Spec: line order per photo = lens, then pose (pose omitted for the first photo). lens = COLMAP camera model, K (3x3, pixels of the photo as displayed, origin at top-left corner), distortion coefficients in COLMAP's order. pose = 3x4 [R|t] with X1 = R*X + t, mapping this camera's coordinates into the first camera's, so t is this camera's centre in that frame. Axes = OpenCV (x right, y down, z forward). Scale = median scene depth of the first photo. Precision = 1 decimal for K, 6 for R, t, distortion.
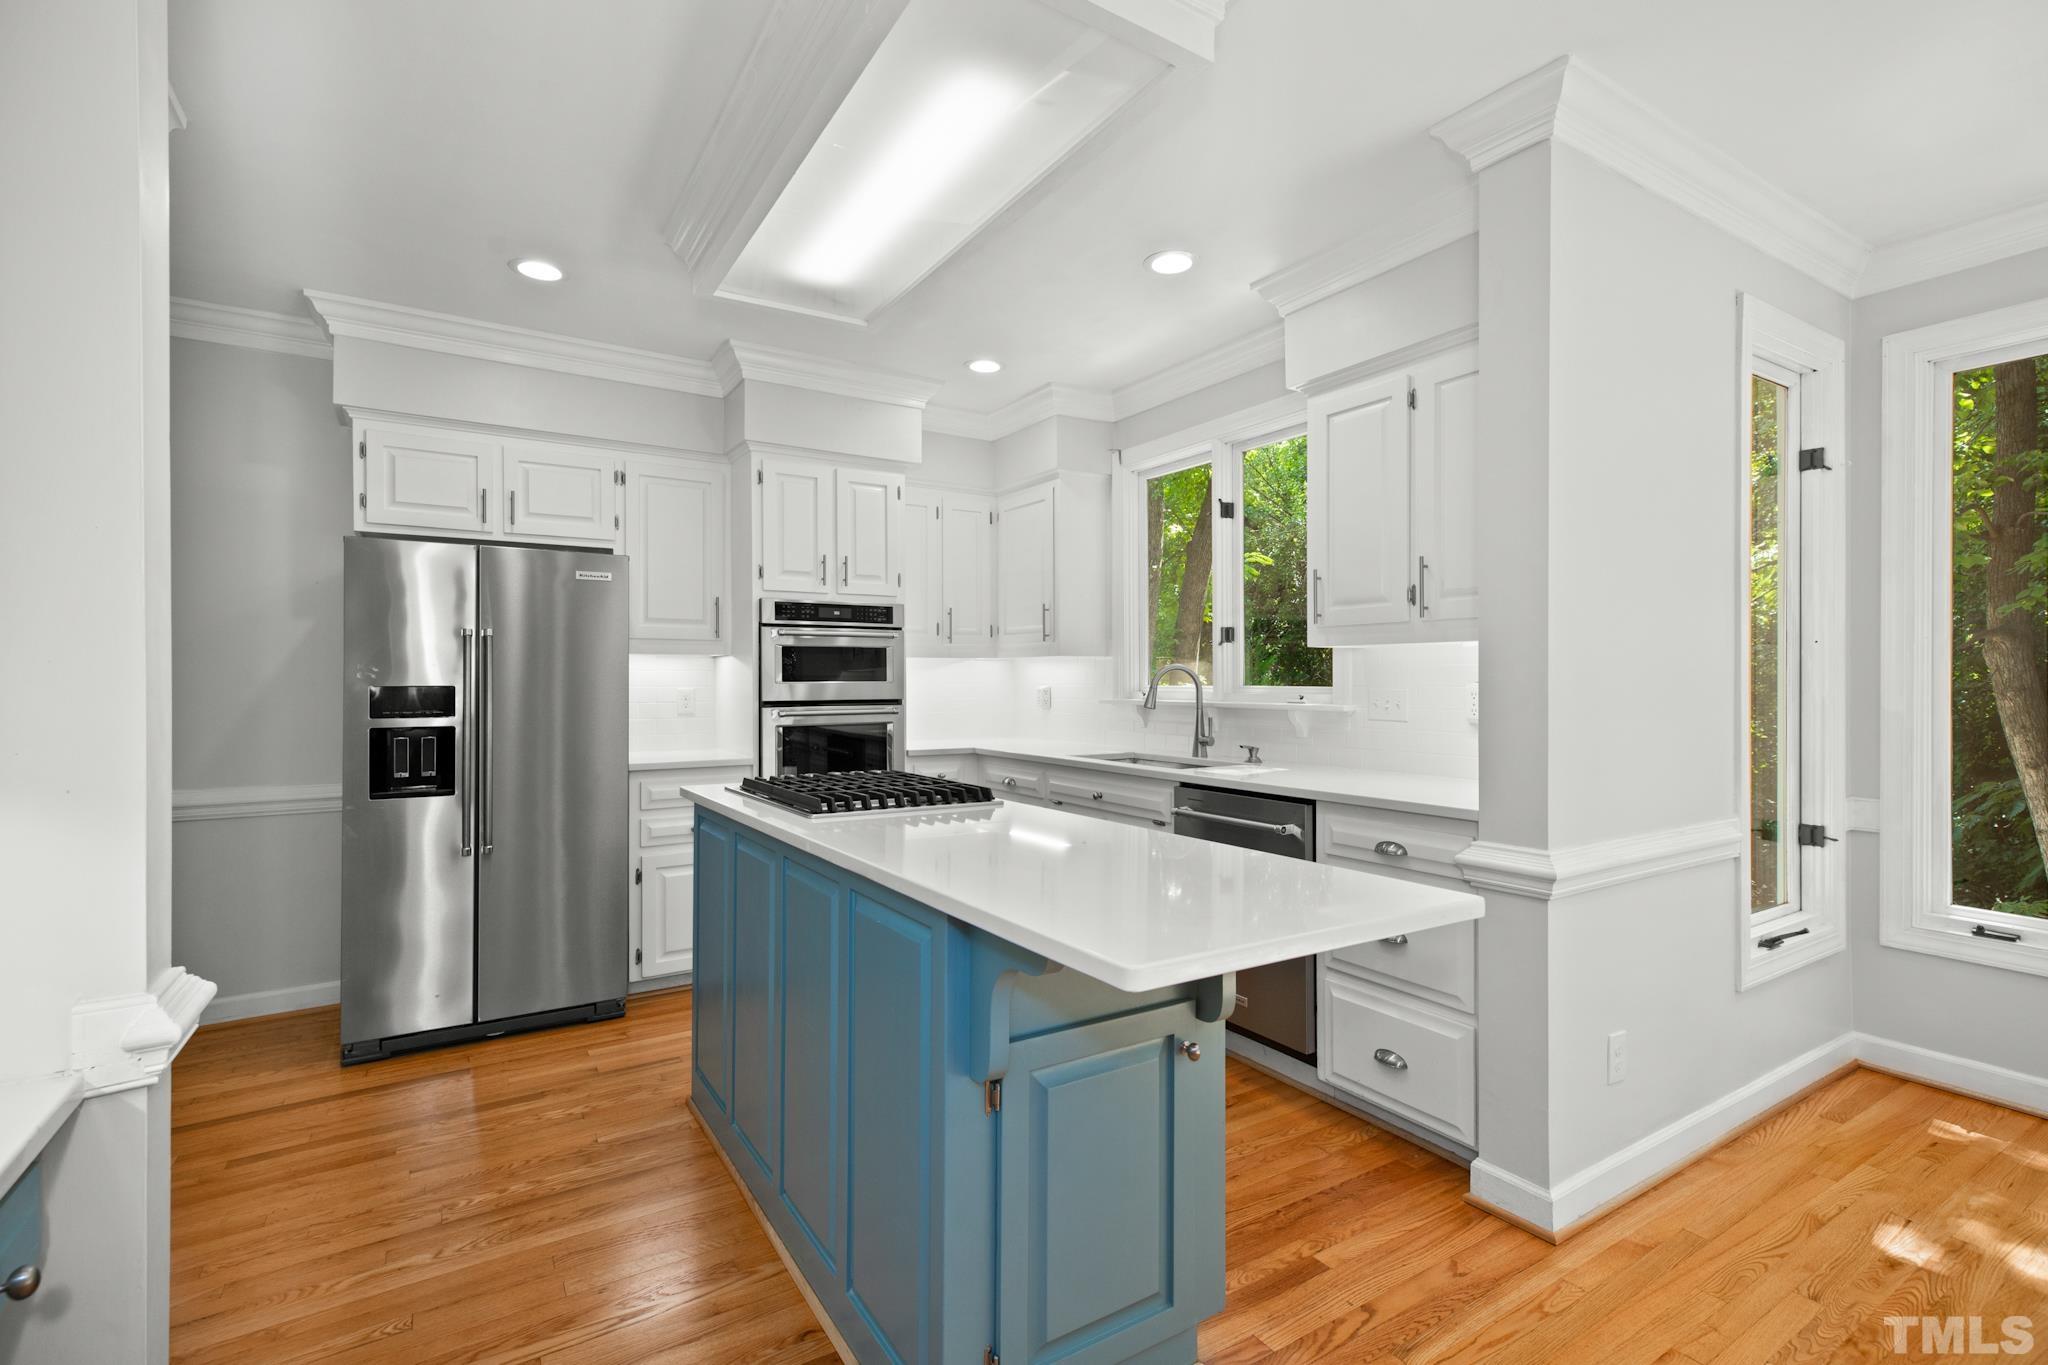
lens RADIAL K [[950.3, 0, 1075.5], [0, 950.3, 687.9], [0, 0, 1]] dist [0.005956, -0.000816]
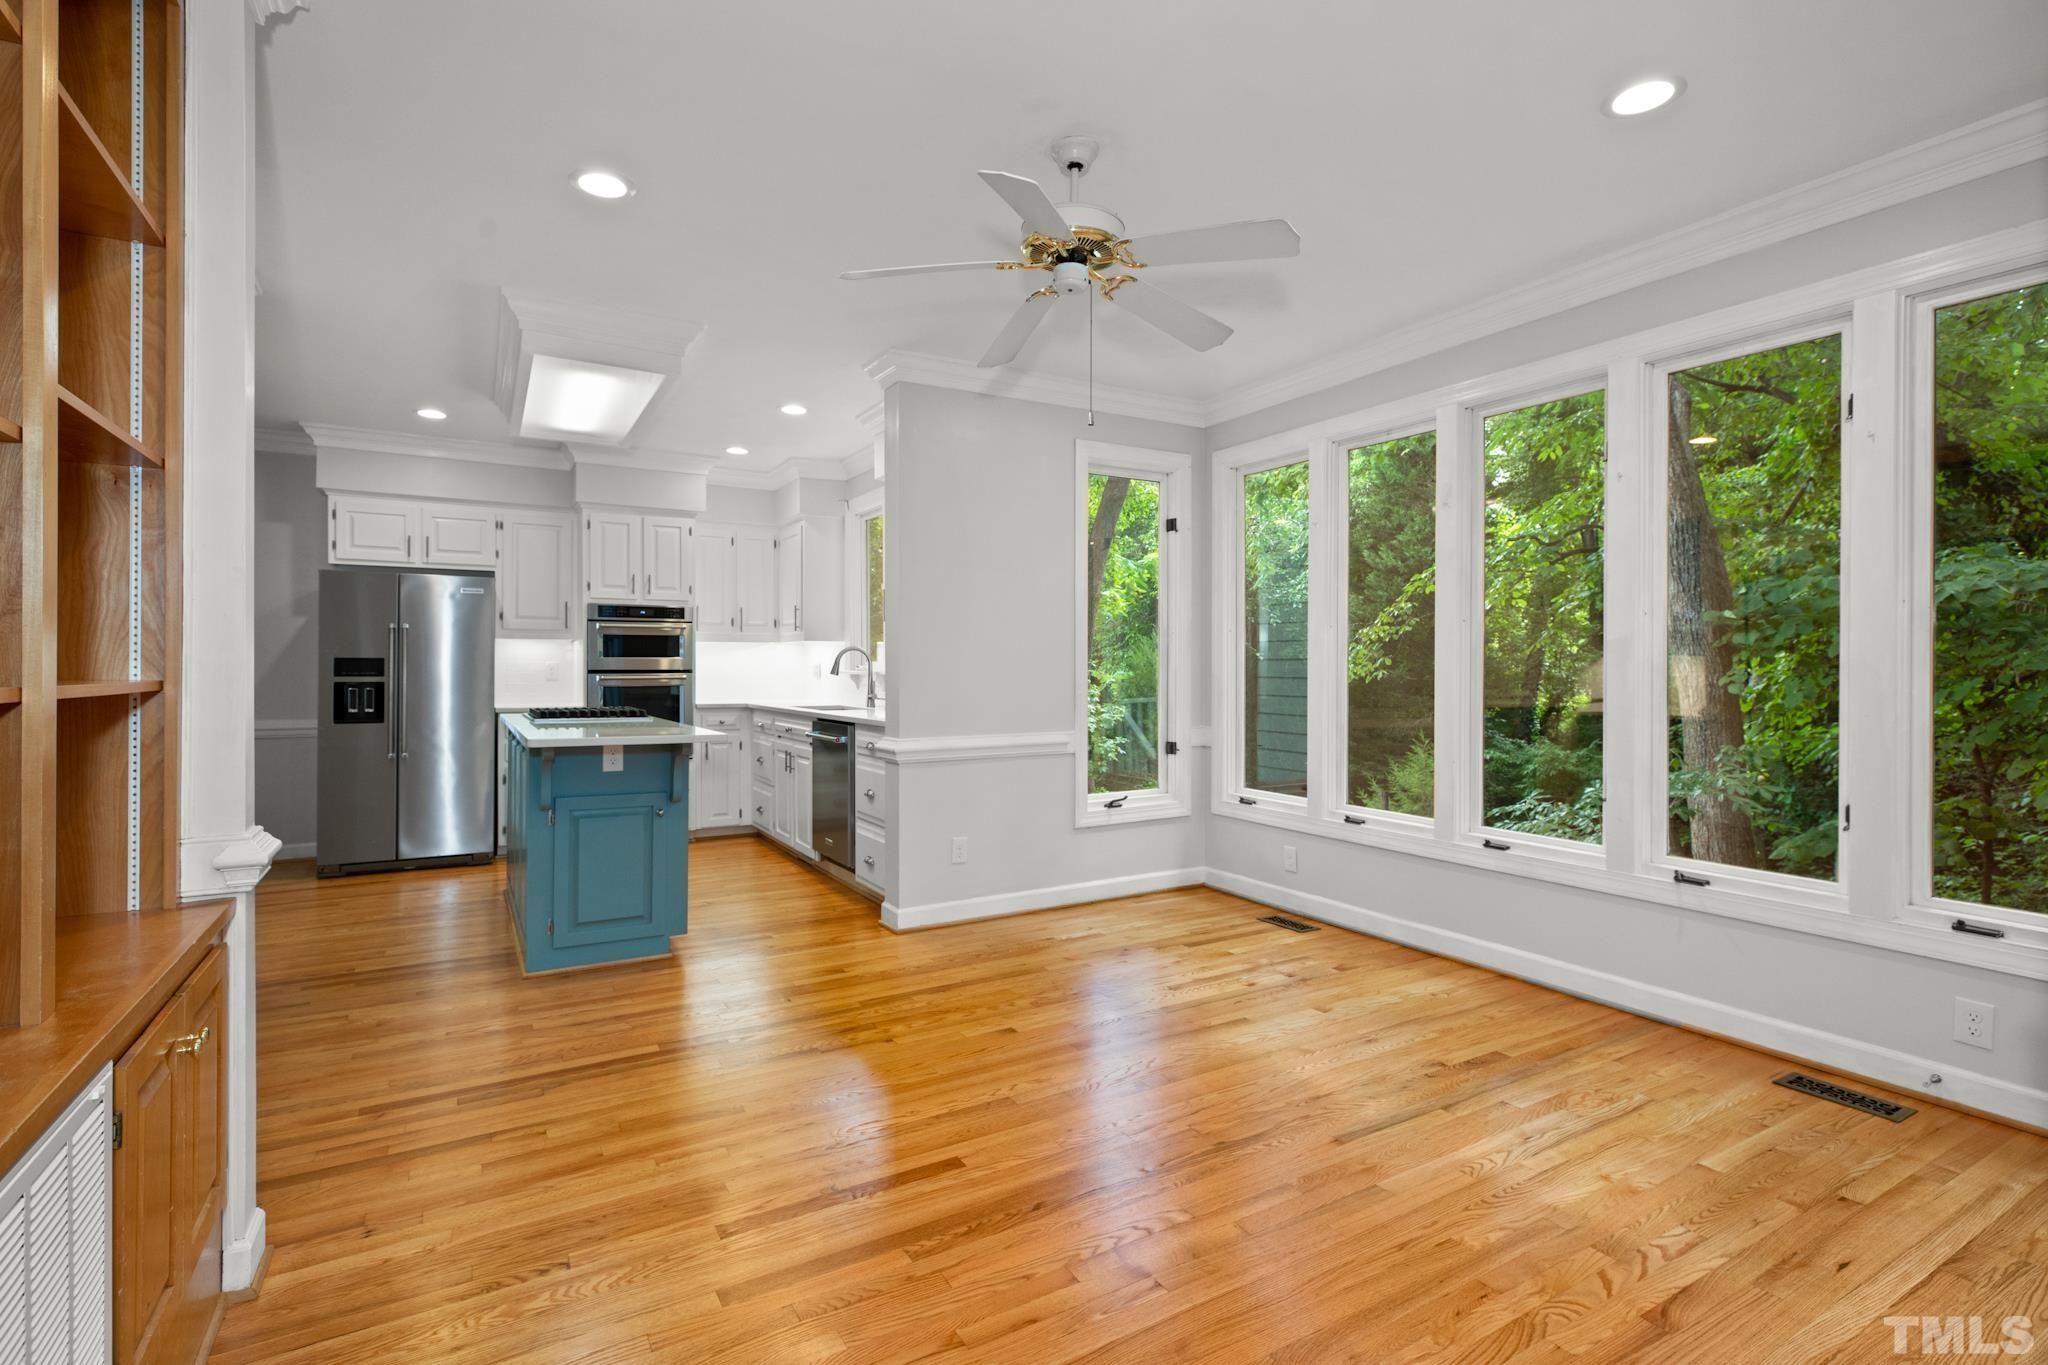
lens RADIAL K [[950.3, 0, 1038.9], [0, 950.3, 675.3], [0, 0, 1]] dist [0.005956, -0.000816]
pose [[0.999385, 0.003895, -0.034849, 0.444662], [-0.003898, 0.999992, -0.000031, 0.019864], [0.034849, 0.000167, 0.999393, -0.508412]]
